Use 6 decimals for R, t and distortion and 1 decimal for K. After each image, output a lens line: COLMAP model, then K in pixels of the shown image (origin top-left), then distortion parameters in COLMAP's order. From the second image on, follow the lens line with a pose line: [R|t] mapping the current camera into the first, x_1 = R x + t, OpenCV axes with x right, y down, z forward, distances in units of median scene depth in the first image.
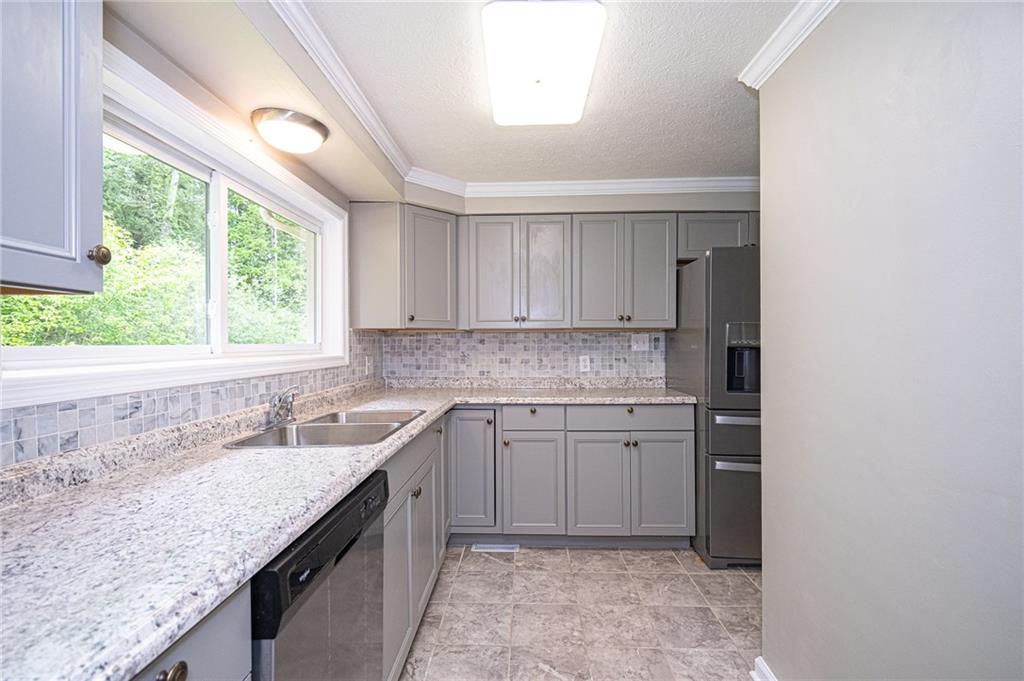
lens RADIAL K [[454.2, 0, 512.1], [0, 454.2, 342.2], [0, 0, 1]] dist [-0.000351, -0.000048]
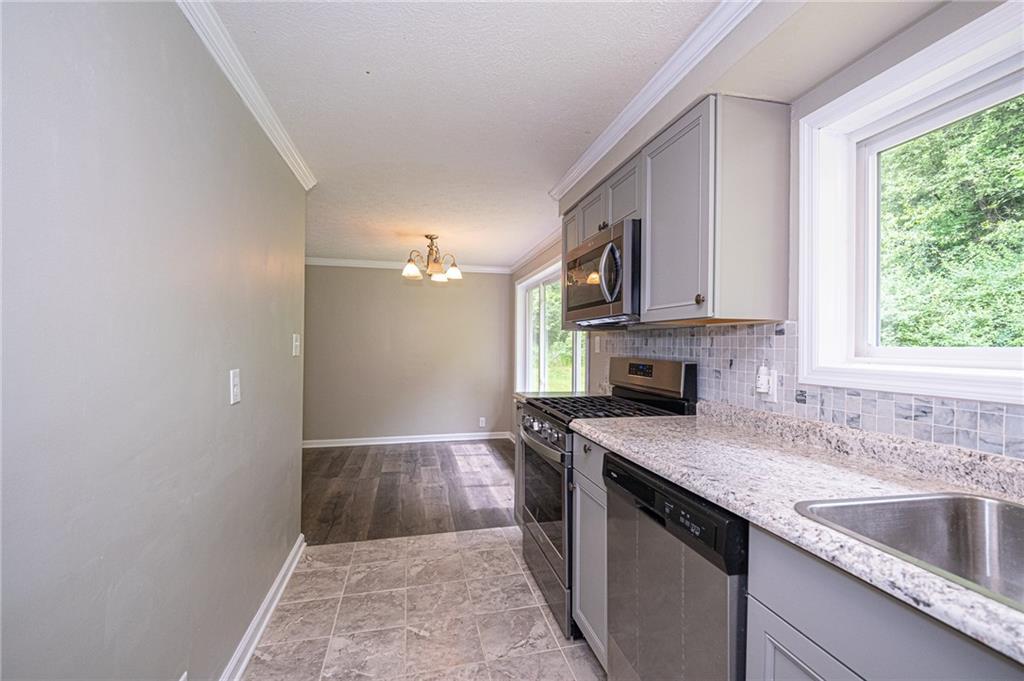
lens RADIAL K [[454.2, 0, 511.8], [0, 454.2, 342.4], [0, 0, 1]] dist [-0.000351, -0.000048]
pose [[-0.966419, -0.004018, -0.256941, 0.259936], [-0.003161, 0.999988, -0.003750, 0.005218], [0.256953, -0.002812, -0.966420, 1.774370]]
